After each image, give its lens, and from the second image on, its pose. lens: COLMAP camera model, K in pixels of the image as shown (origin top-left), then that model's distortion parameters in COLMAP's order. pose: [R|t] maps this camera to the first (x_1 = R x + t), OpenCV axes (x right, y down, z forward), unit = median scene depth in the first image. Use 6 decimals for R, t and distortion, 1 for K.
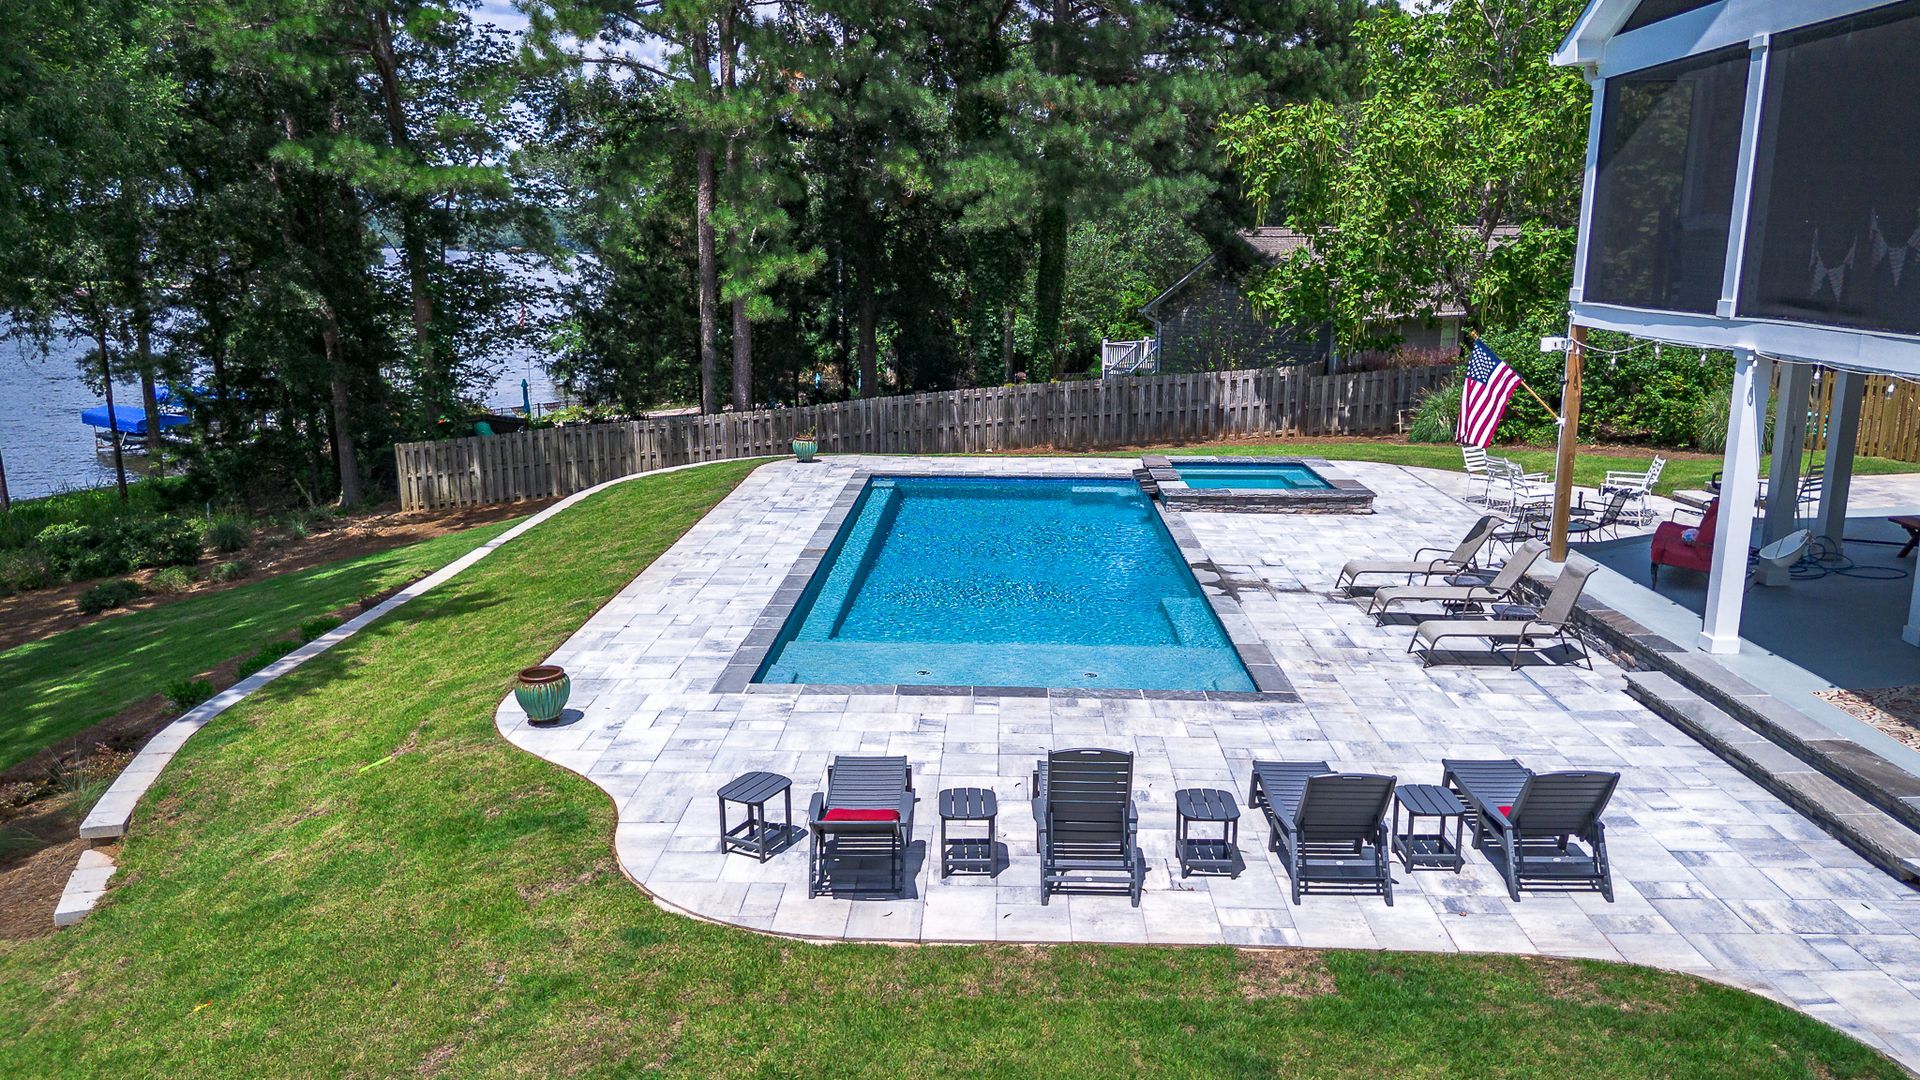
lens RADIAL K [[1362.7, 0, 974.2], [0, 1362.7, 553.0], [0, 0, 1]] dist [0.068141, -0.074833]
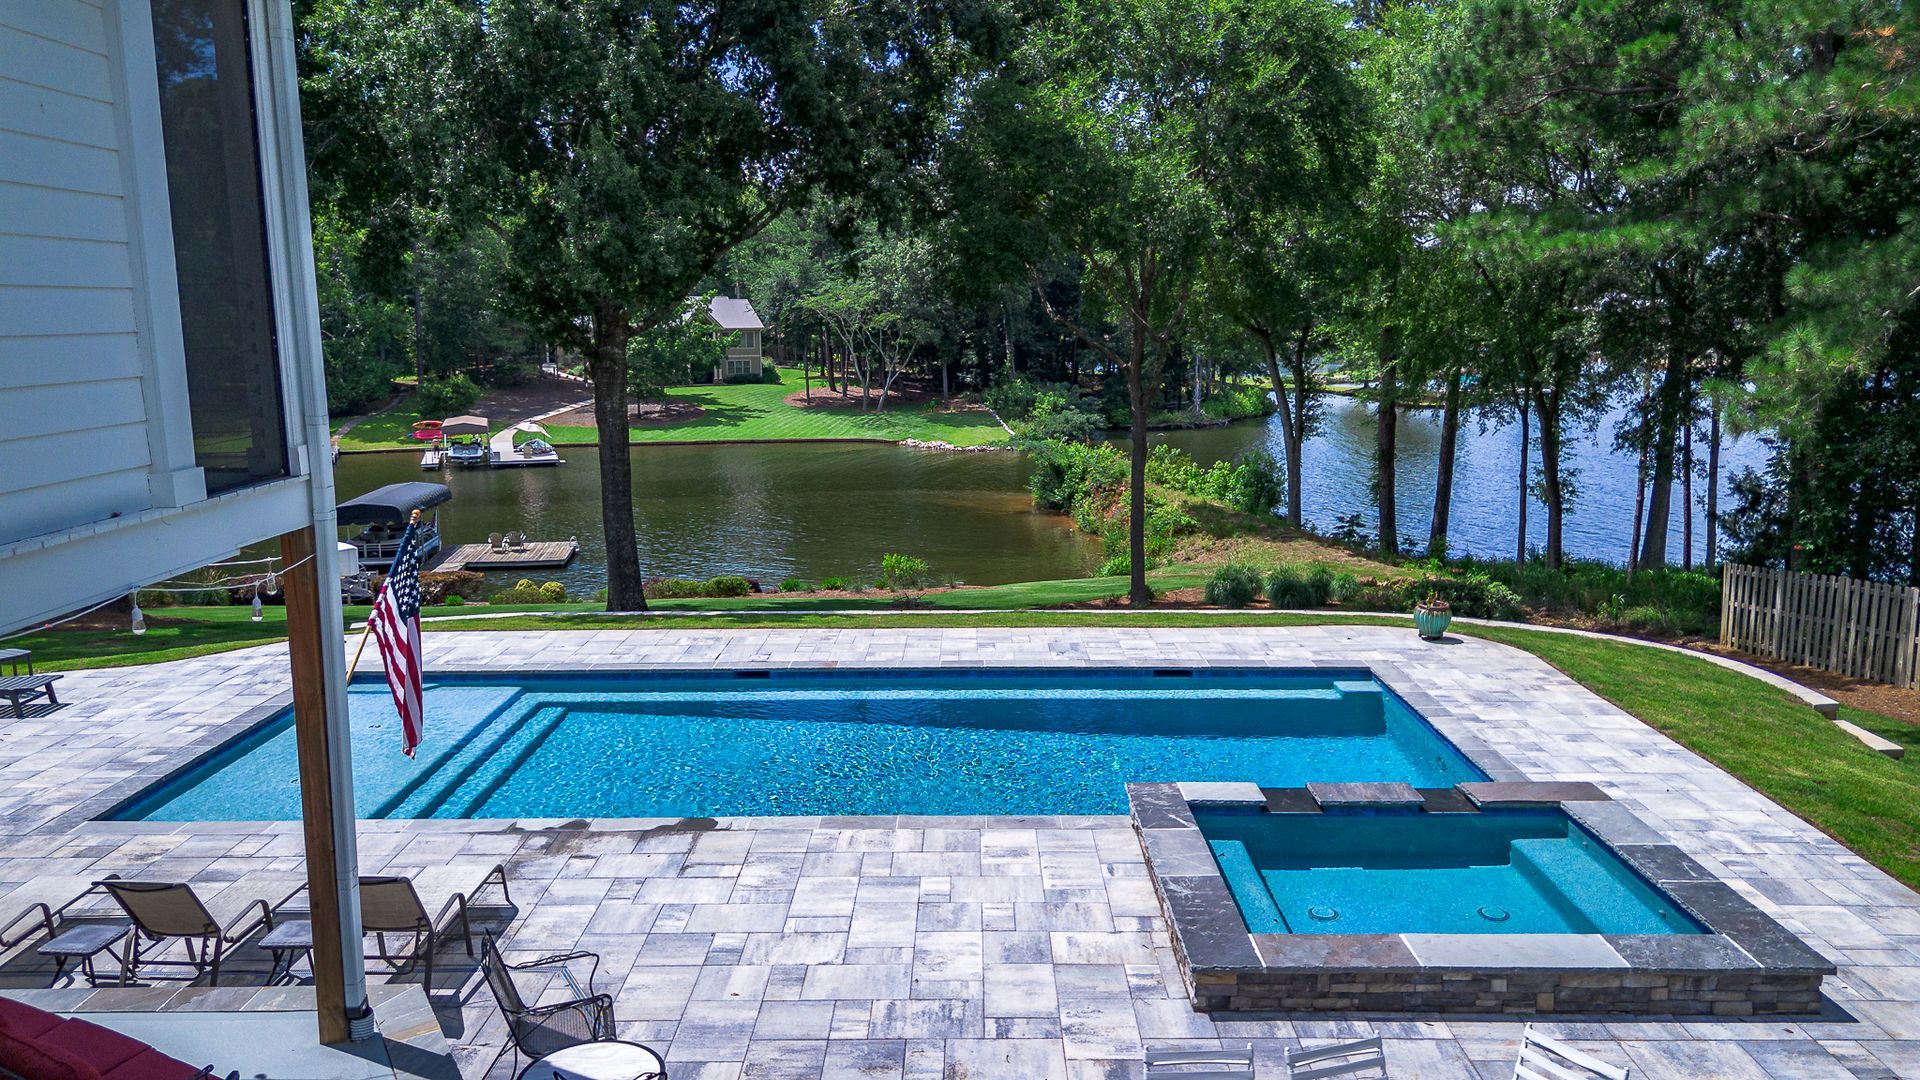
lens RADIAL K [[1362.7, 0, 963.5], [0, 1362.7, 543.7], [0, 0, 1]] dist [0.068141, -0.074833]
pose [[0.018062, 0.161470, -0.986712, 0.967420], [-0.214958, 0.964423, 0.153887, -0.301278], [0.976456, 0.209322, 0.052129, 1.307494]]
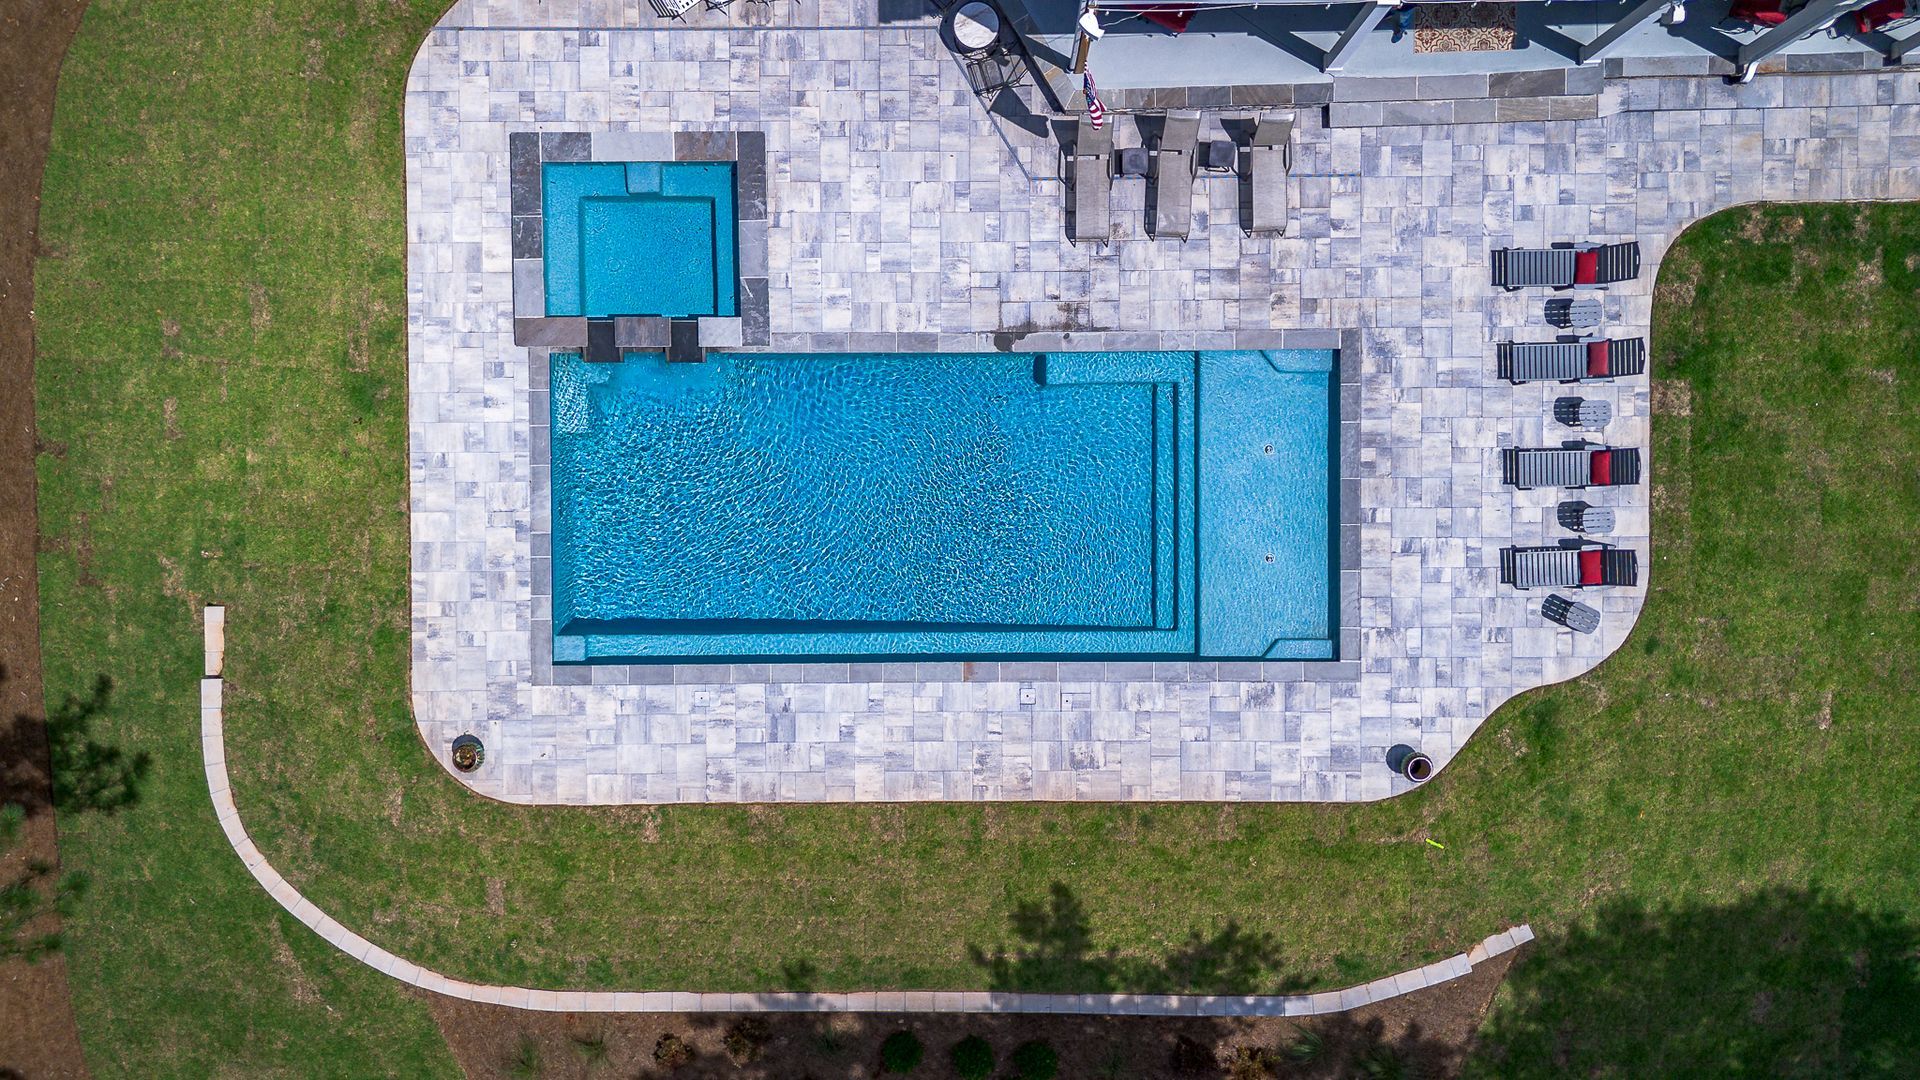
lens RADIAL K [[1362.7, 0, 961.3], [0, 1362.7, 527.8], [0, 0, 1]] dist [0.068141, -0.074833]
pose [[-0.028175, -0.999393, -0.020498, 0.037258], [0.232268, -0.026490, 0.972291, -1.428958], [-0.972244, 0.022633, 0.232873, 0.940349]]
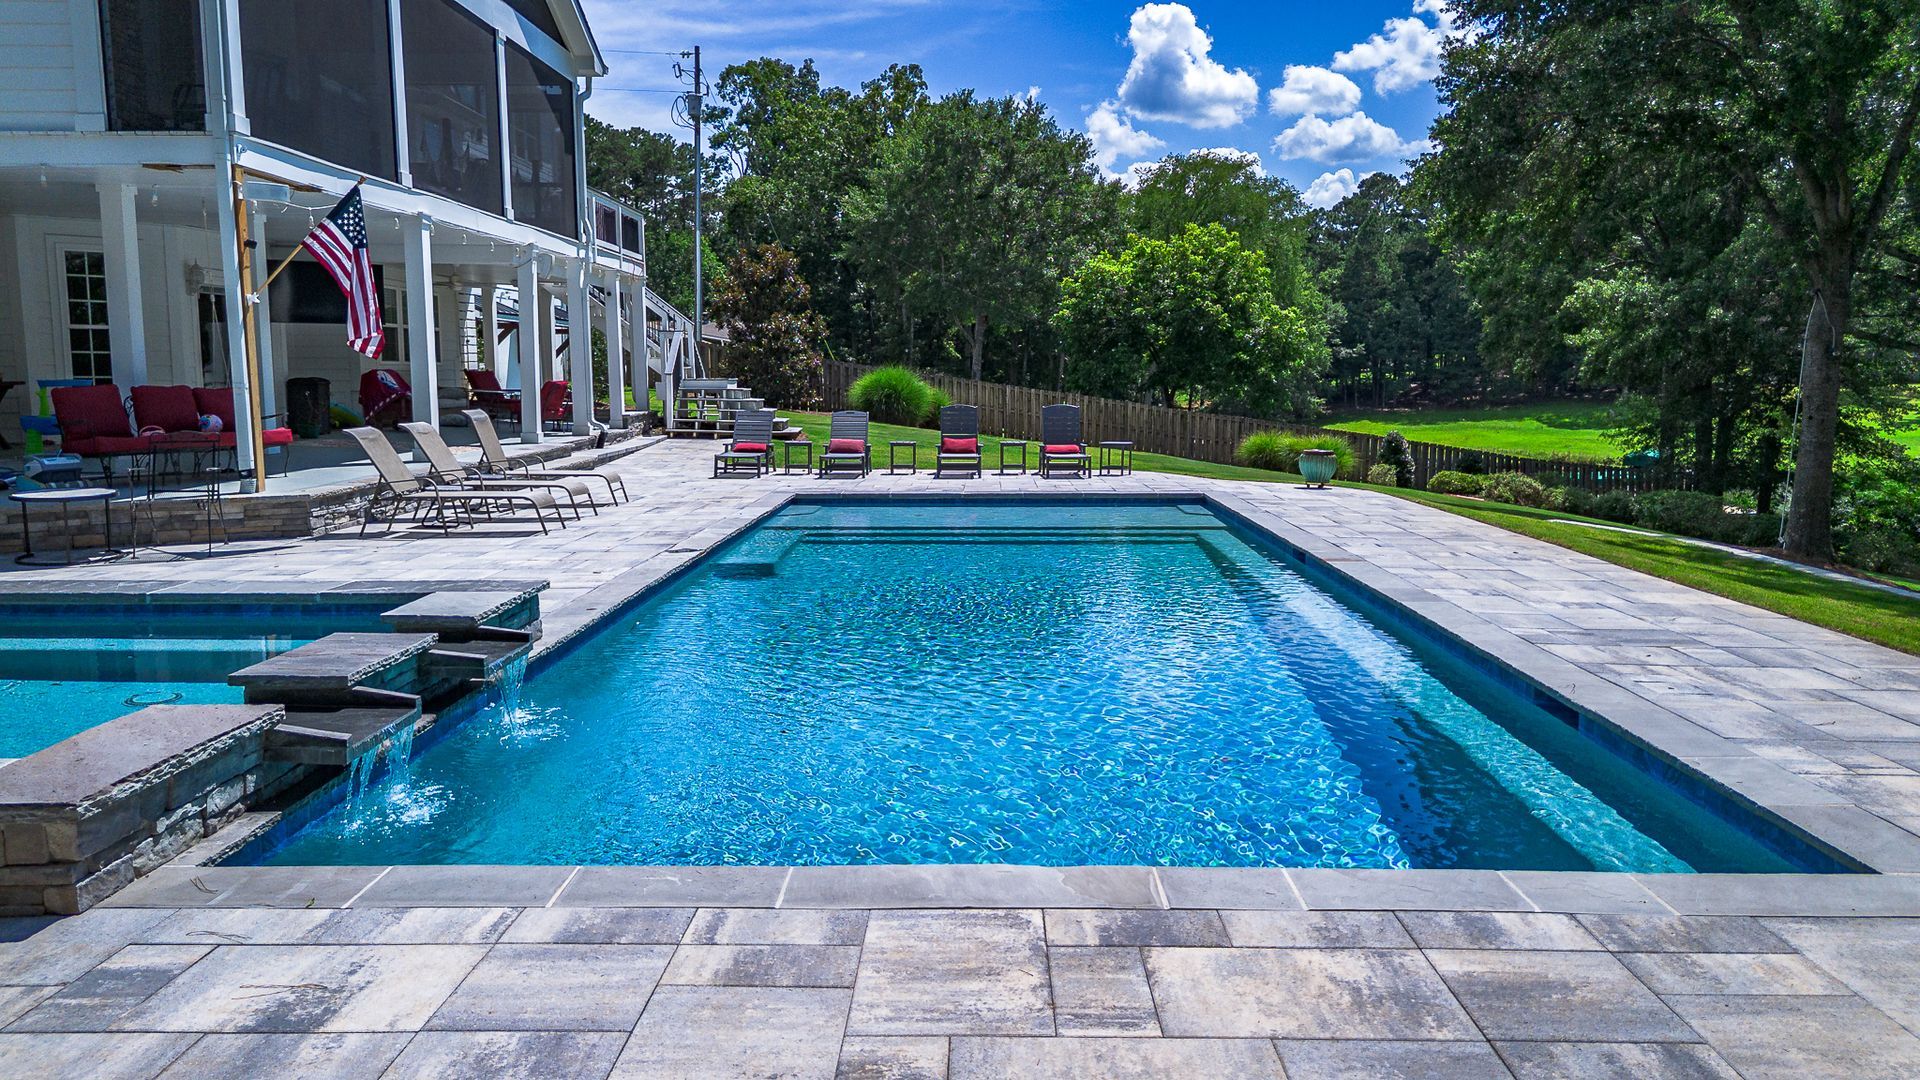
lens RADIAL K [[1362.7, 0, 960.3], [0, 1362.7, 543.0], [0, 0, 1]] dist [0.068141, -0.074833]
pose [[-0.999983, -0.005038, -0.003064, 0.053893], [-0.005780, 0.940307, 0.340278, -0.253591], [0.001167, 0.340290, -0.940320, 1.948561]]
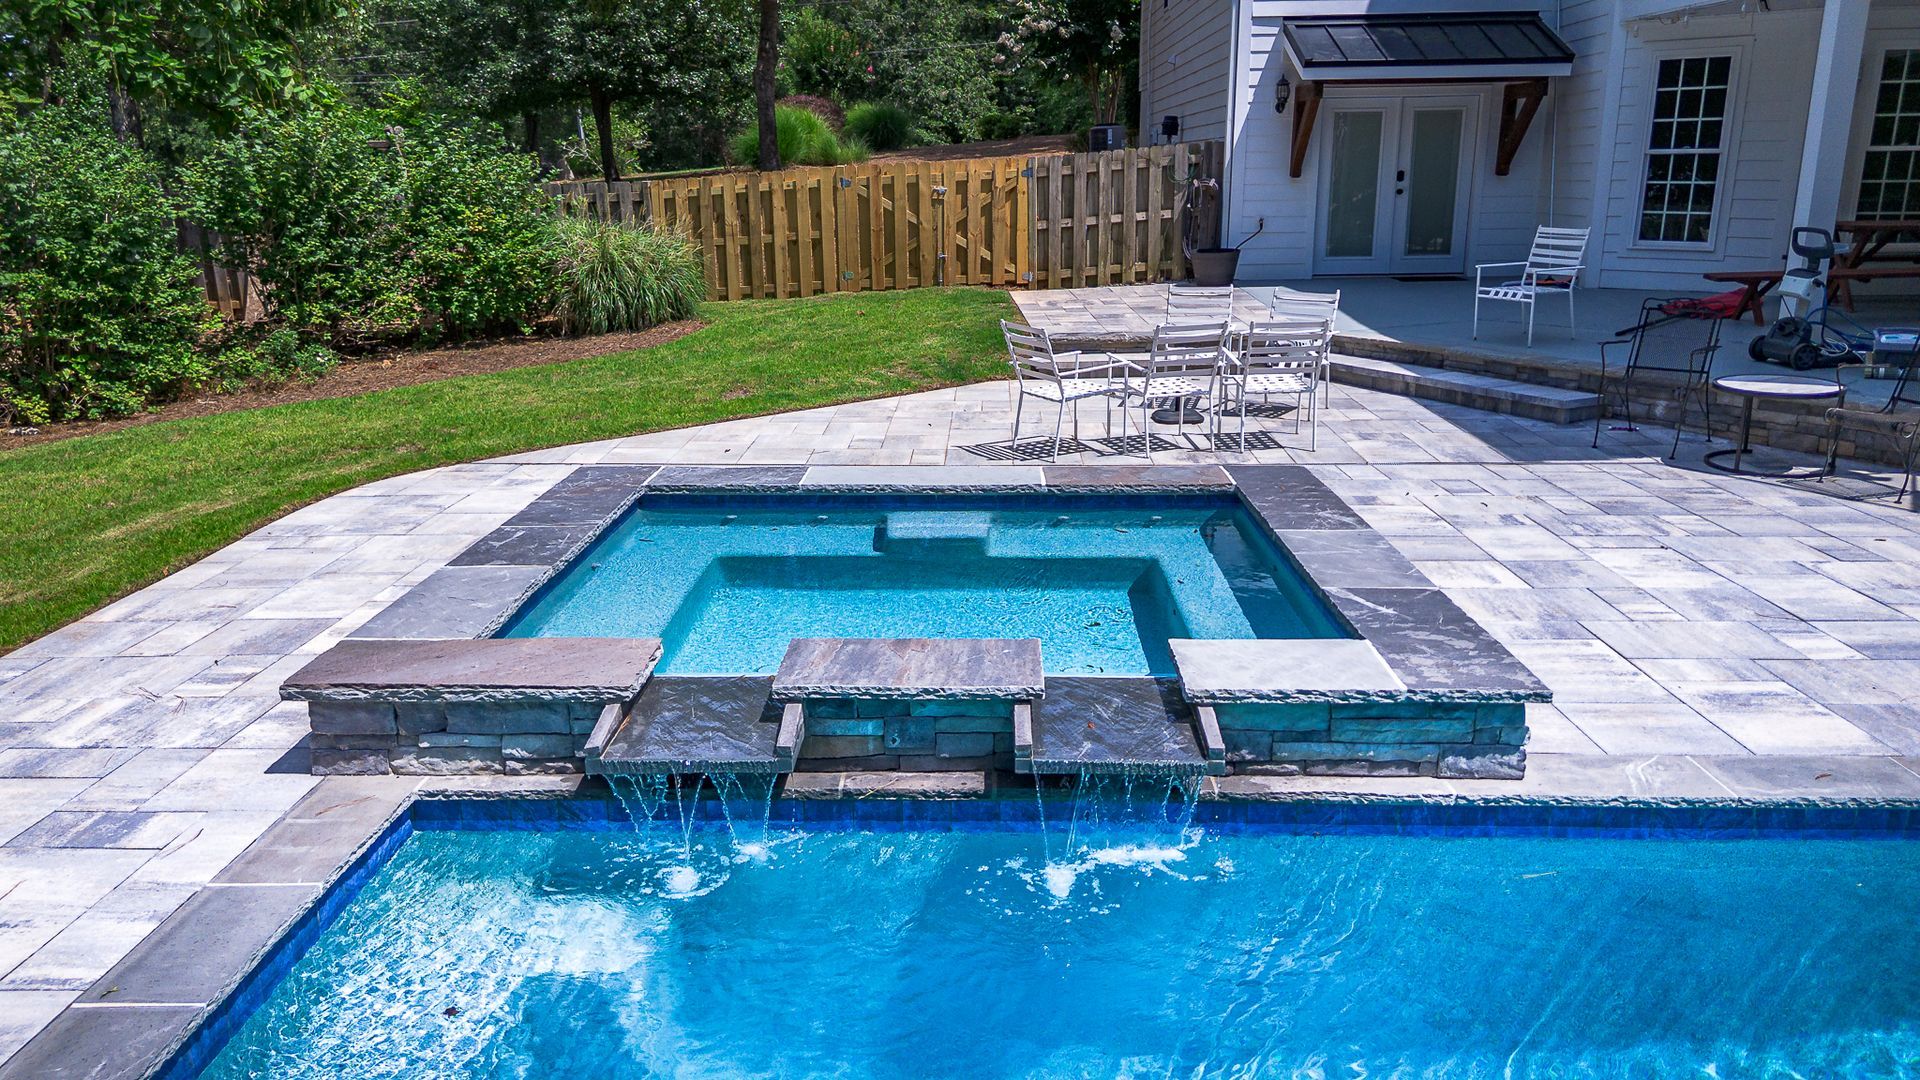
lens RADIAL K [[1362.7, 0, 959.4], [0, 1362.7, 535.5], [0, 0, 1]] dist [0.068141, -0.074833]
pose [[0.002492, -0.264575, 0.964362, -0.060889], [0.226999, 0.939340, 0.257124, -0.196267], [-0.973892, 0.218268, 0.062399, 1.564996]]
